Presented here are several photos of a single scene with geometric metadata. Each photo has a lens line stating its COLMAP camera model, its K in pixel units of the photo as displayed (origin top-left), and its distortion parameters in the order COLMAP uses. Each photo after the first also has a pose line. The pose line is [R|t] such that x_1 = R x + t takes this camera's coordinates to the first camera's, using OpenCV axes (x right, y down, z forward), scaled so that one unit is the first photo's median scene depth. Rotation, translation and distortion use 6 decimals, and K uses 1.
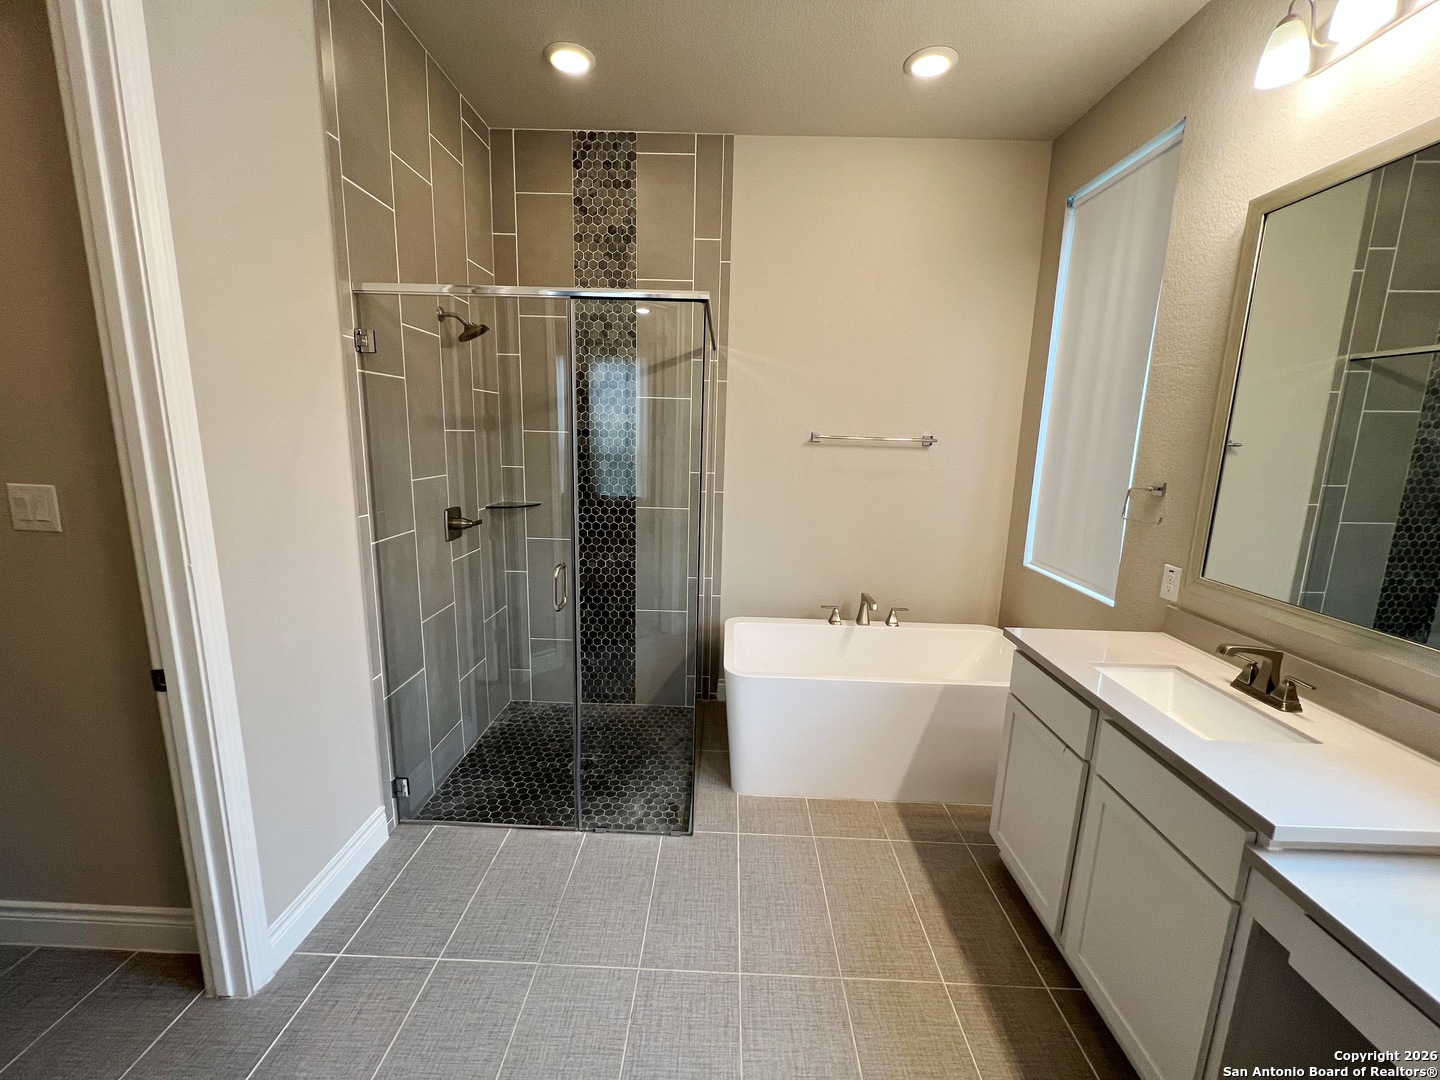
lens RADIAL K [[573.8, 0, 718.6], [0, 573.8, 539.9], [0, 0, 1]] dist [-0.002523, 0.000057]
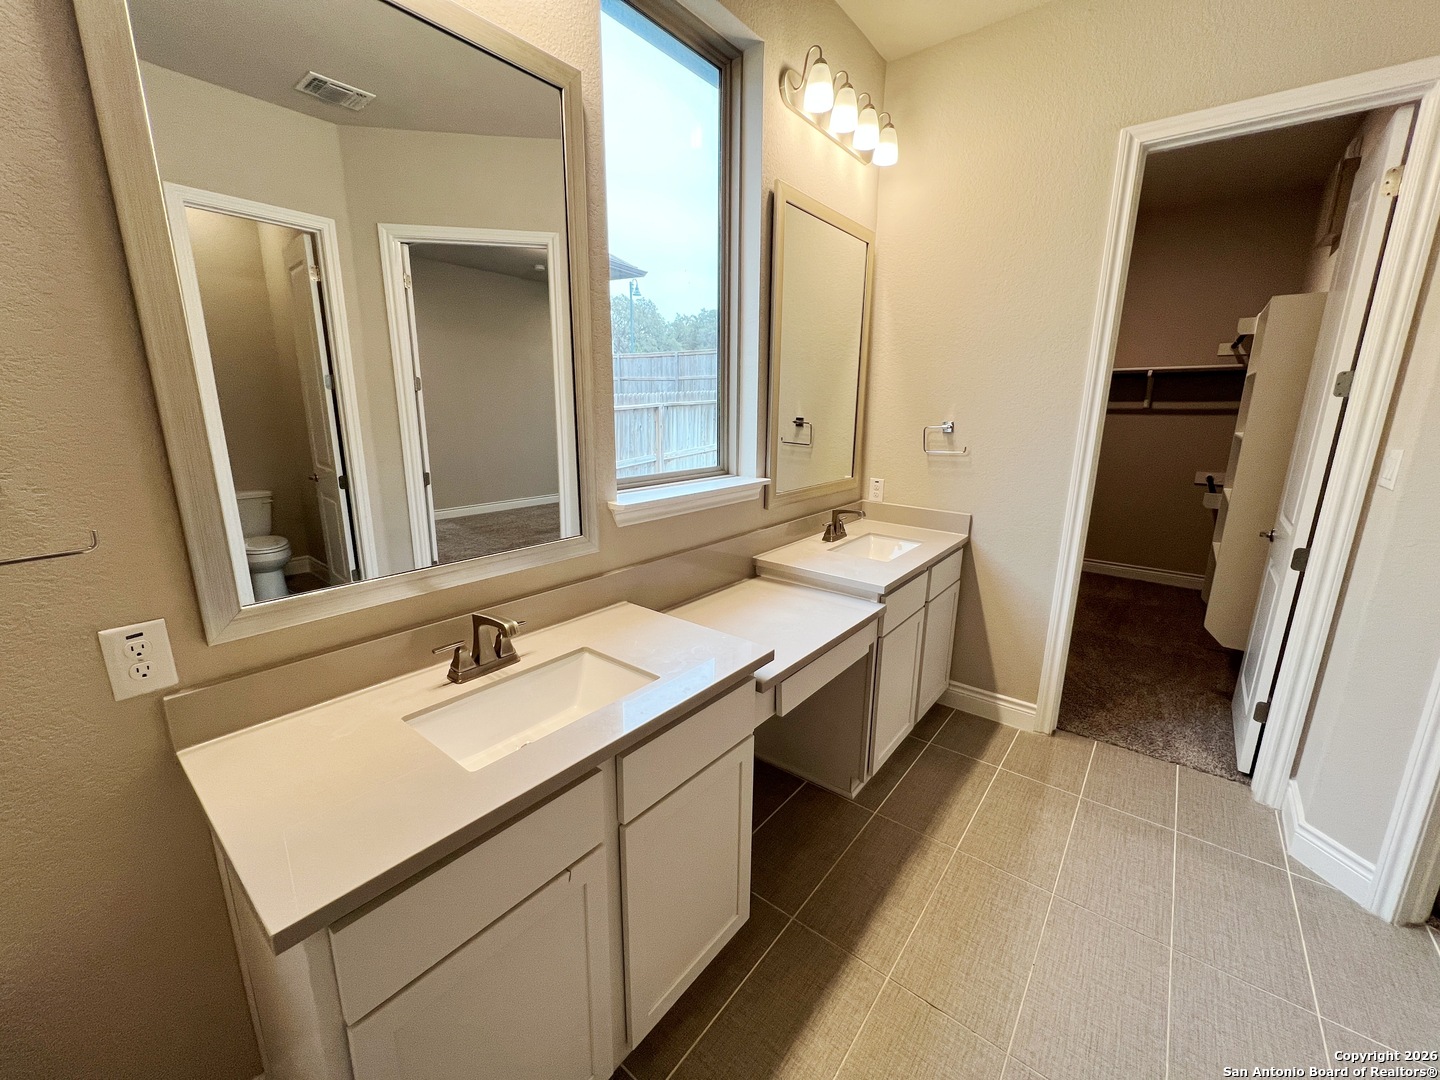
lens RADIAL K [[573.8, 0, 718.6], [0, 573.8, 539.9], [0, 0, 1]] dist [-0.002523, 0.000057]
pose [[-0.794006, -0.170152, 0.583612, 0.103887], [0.083604, 0.920344, 0.382070, -0.106963], [-0.602134, 0.352159, -0.716533, 0.698075]]
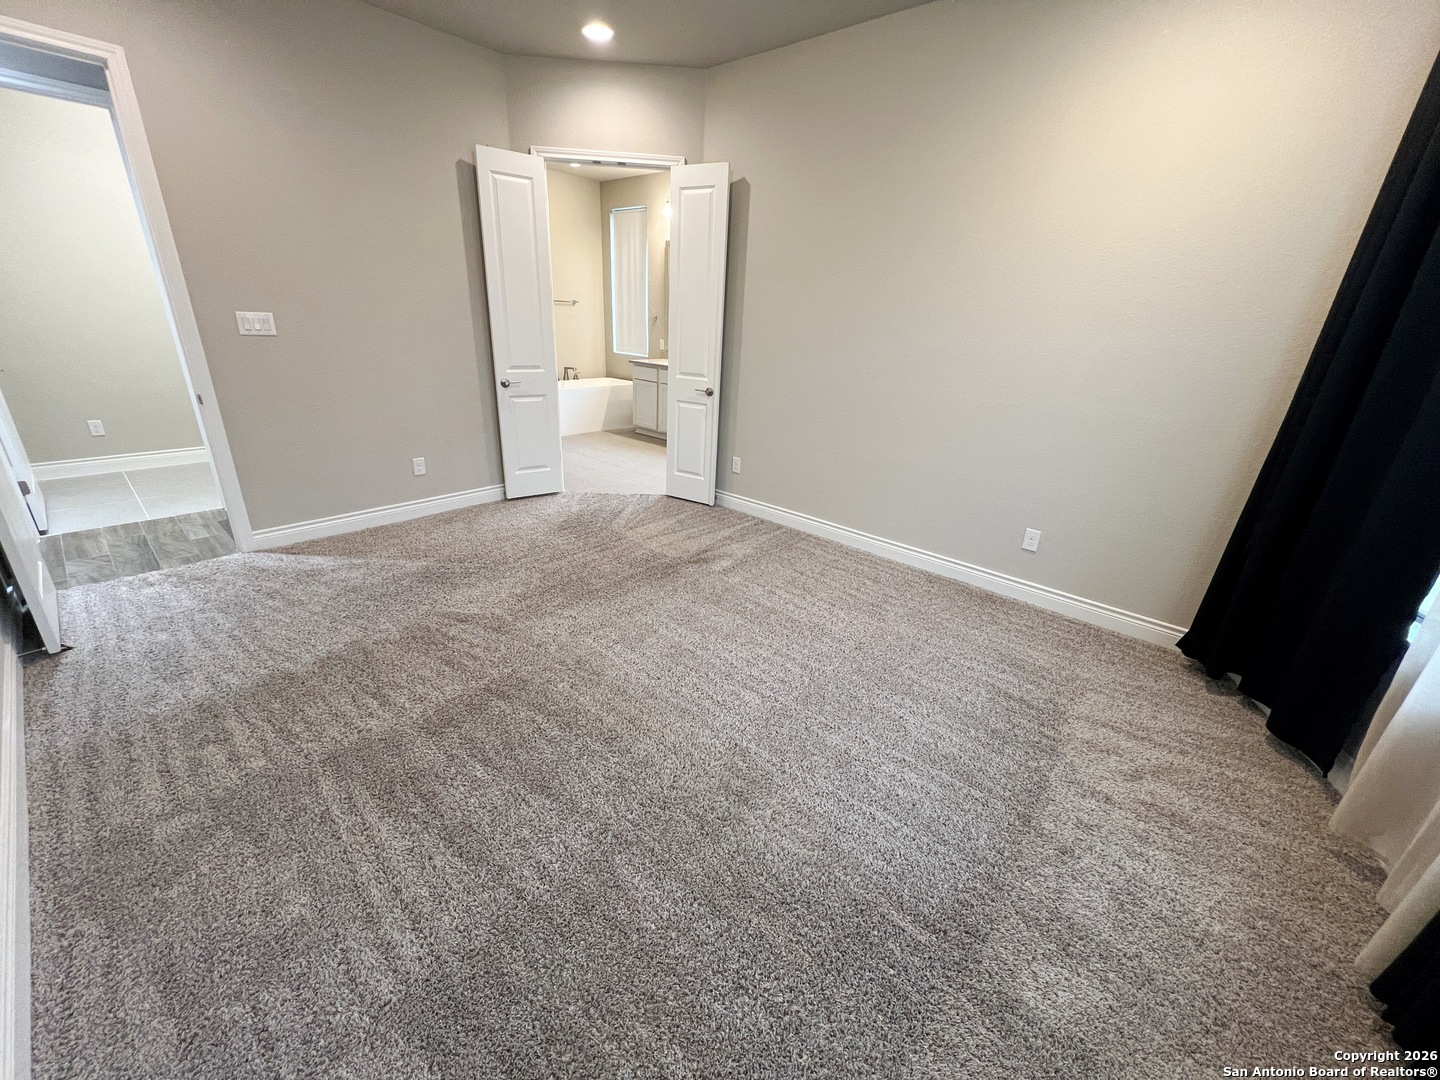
lens RADIAL K [[573.8, 0, 718.6], [0, 573.8, 539.9], [0, 0, 1]] dist [-0.002523, 0.000057]
pose [[0.652982, -0.264378, 0.709731, -1.330505], [0.105905, 0.959762, 0.260078, 0.250108], [-0.749932, -0.094662, 0.654707, -1.249805]]
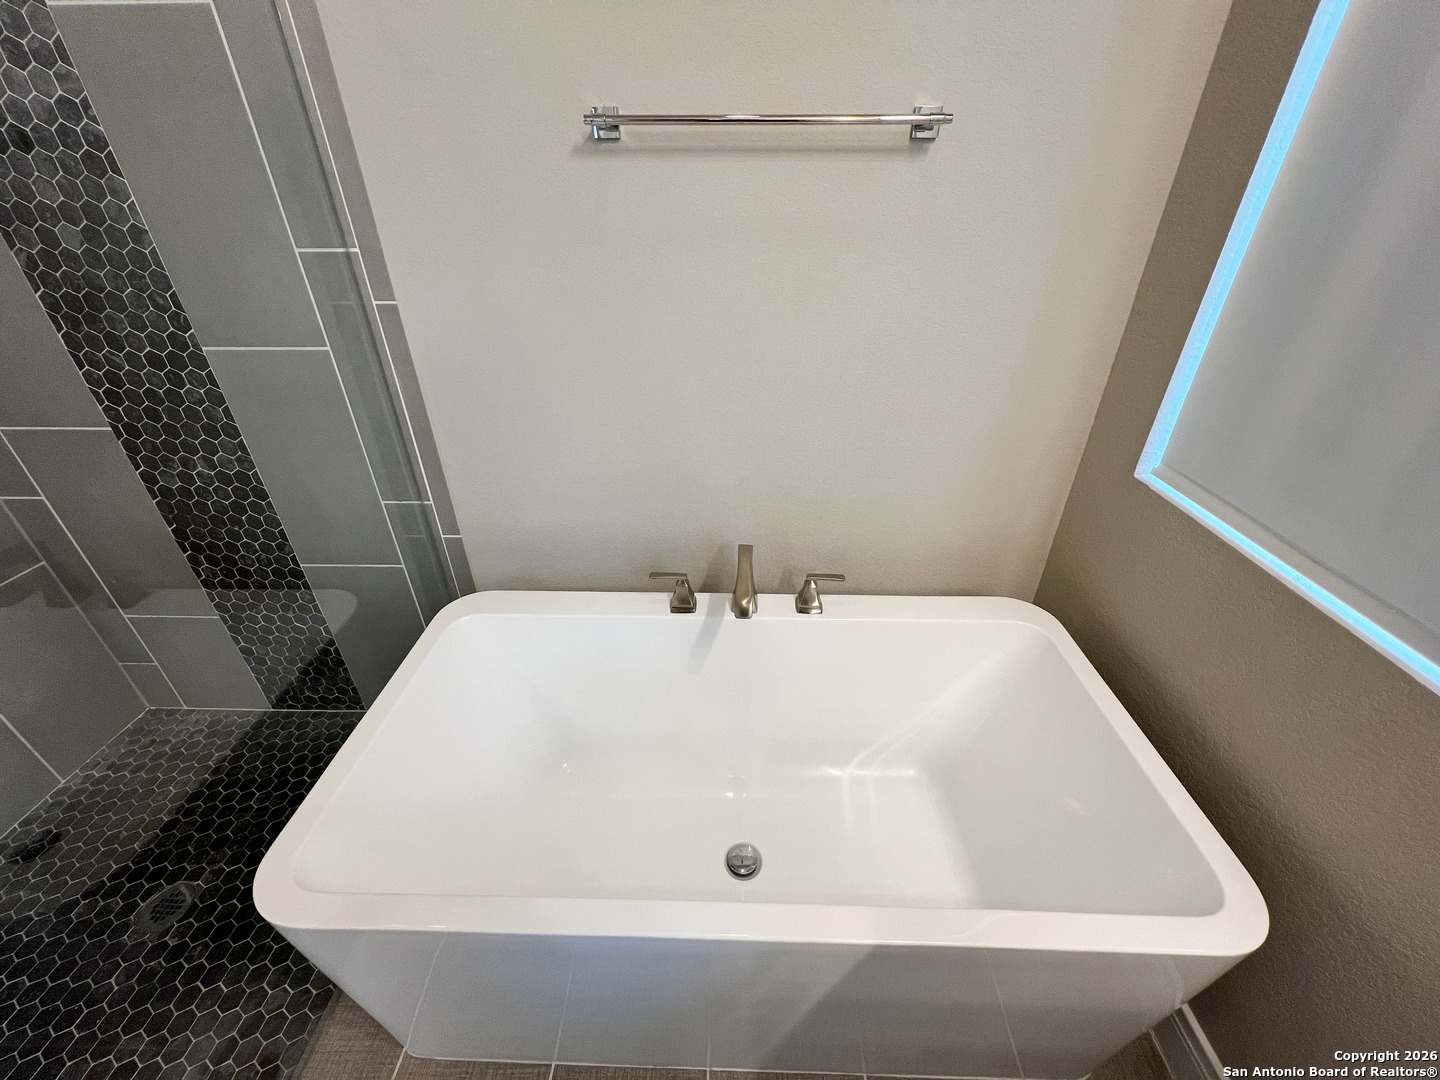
lens RADIAL K [[573.8, 0, 718.6], [0, 573.8, 539.9], [0, 0, 1]] dist [-0.002523, 0.000057]
pose [[0.999436, -0.025271, -0.022133, 0.255060], [0.031440, 0.935734, 0.351303, -0.066921], [0.011832, -0.351800, 0.936000, 0.623548]]
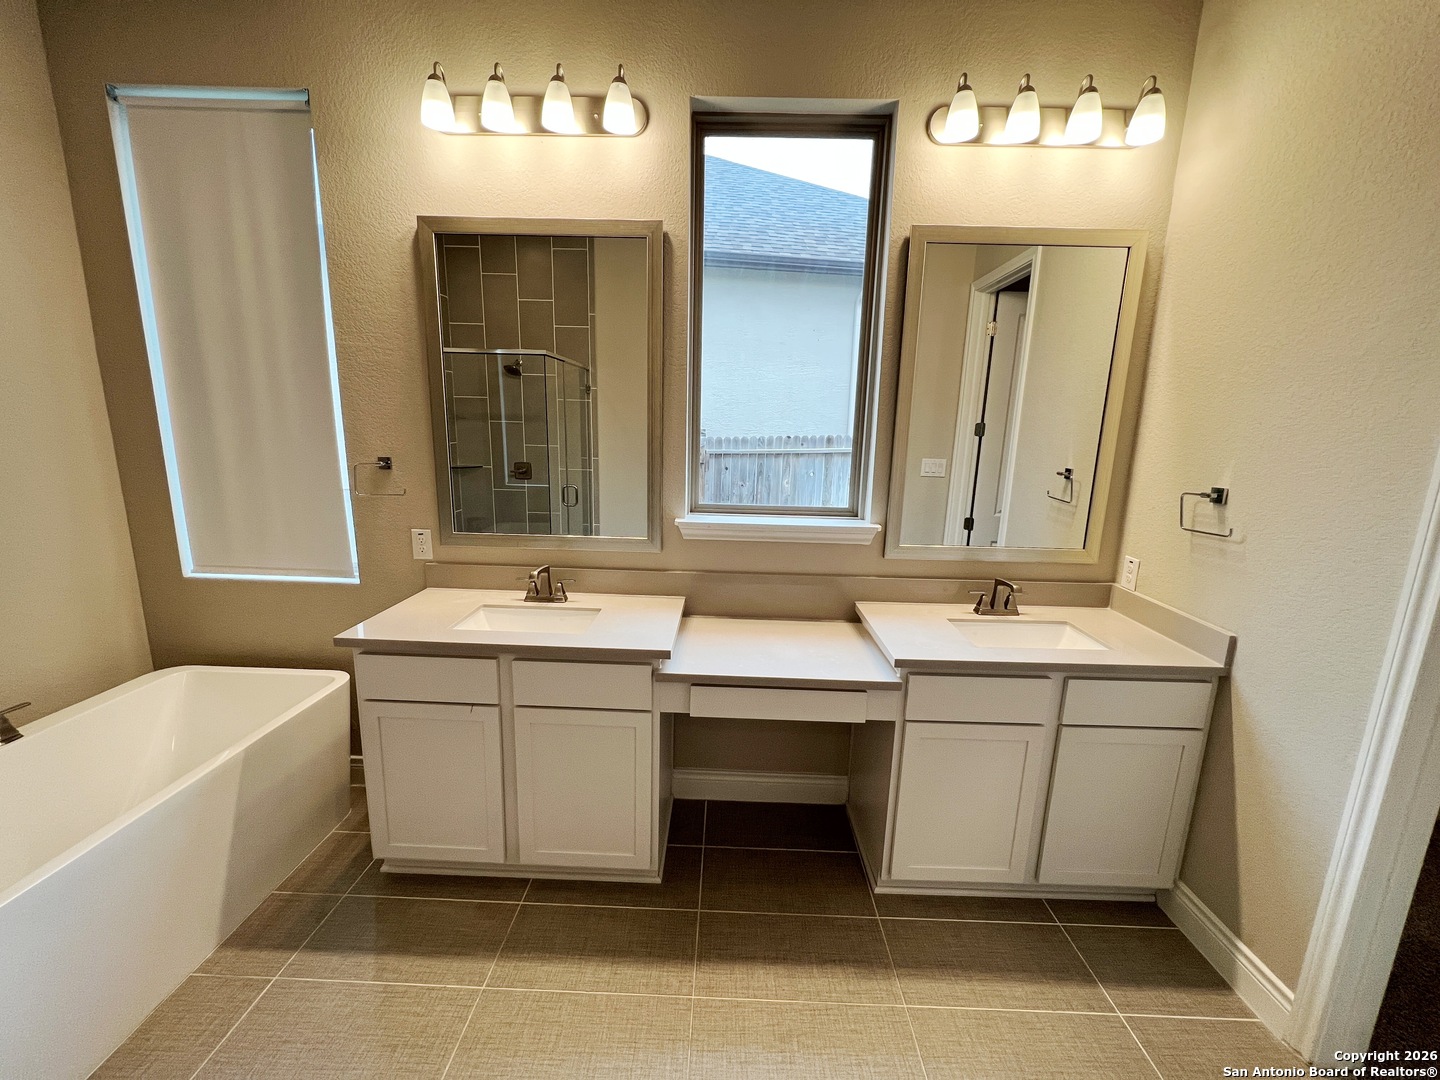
lens RADIAL K [[573.8, 0, 718.6], [0, 573.8, 539.9], [0, 0, 1]] dist [-0.002523, 0.000057]
pose [[-0.000709, -0.217109, 0.976147, -0.221326], [0.157010, 0.964016, 0.214525, -0.058694], [-0.987597, 0.153417, 0.033405, 0.260328]]
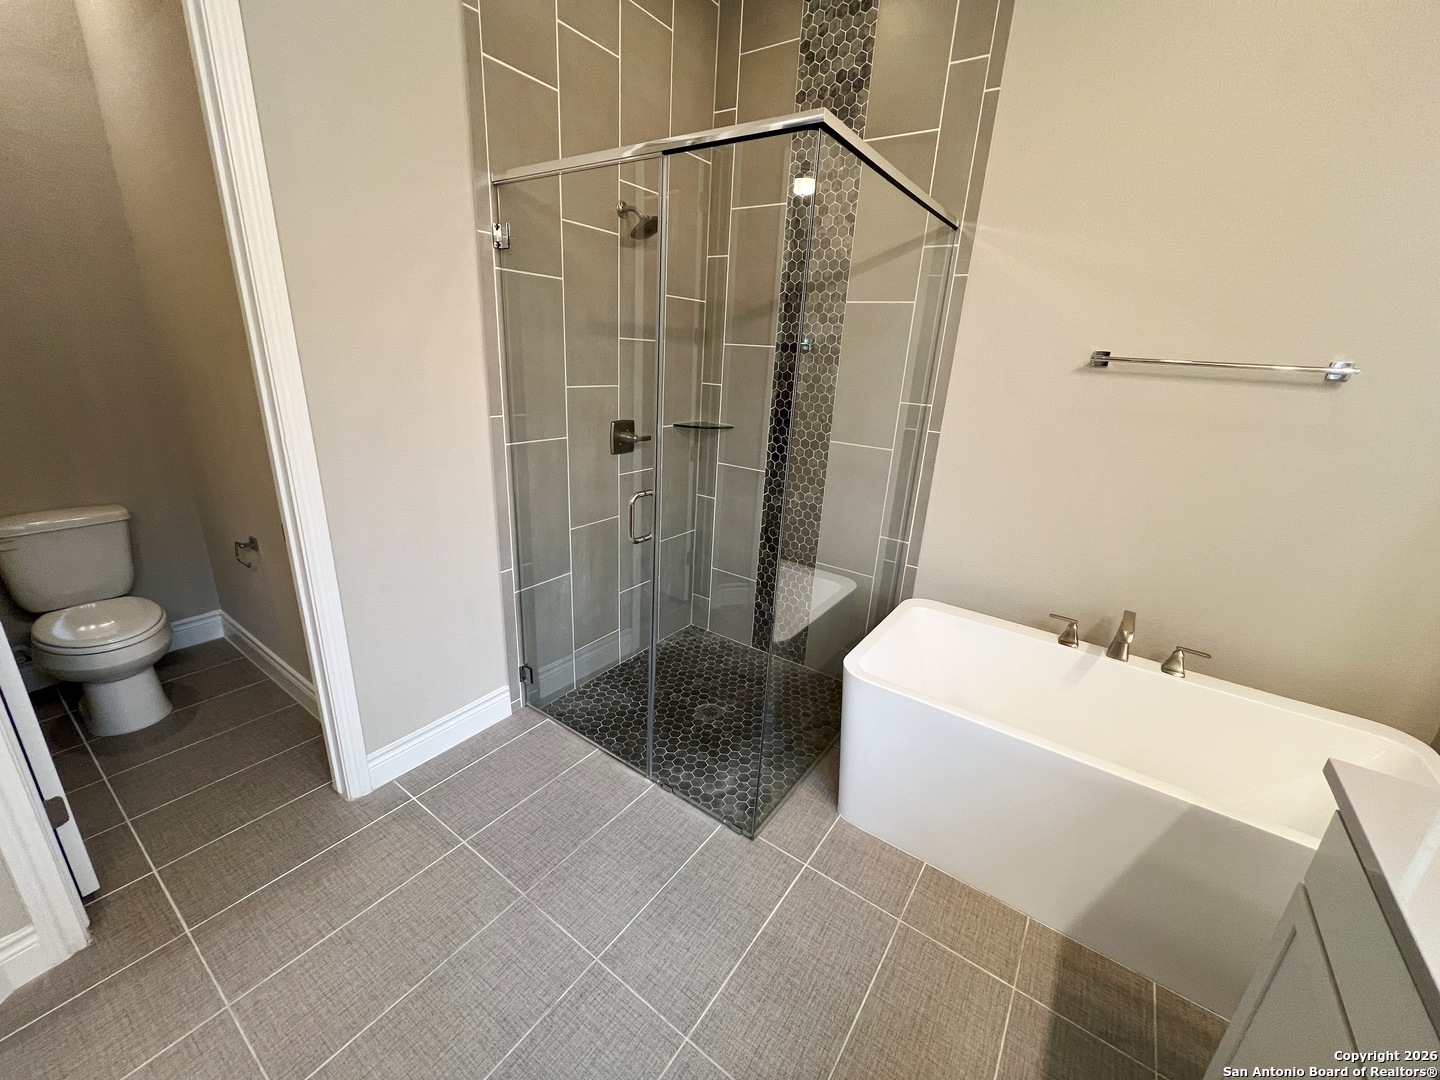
lens RADIAL K [[573.8, 0, 718.6], [0, 573.8, 539.9], [0, 0, 1]] dist [-0.002523, 0.000057]
pose [[0.828251, 0.190718, -0.526903, 0.204236], [-0.132229, 0.980264, 0.146962, -0.019478], [0.544533, -0.052049, 0.837123, 0.230970]]
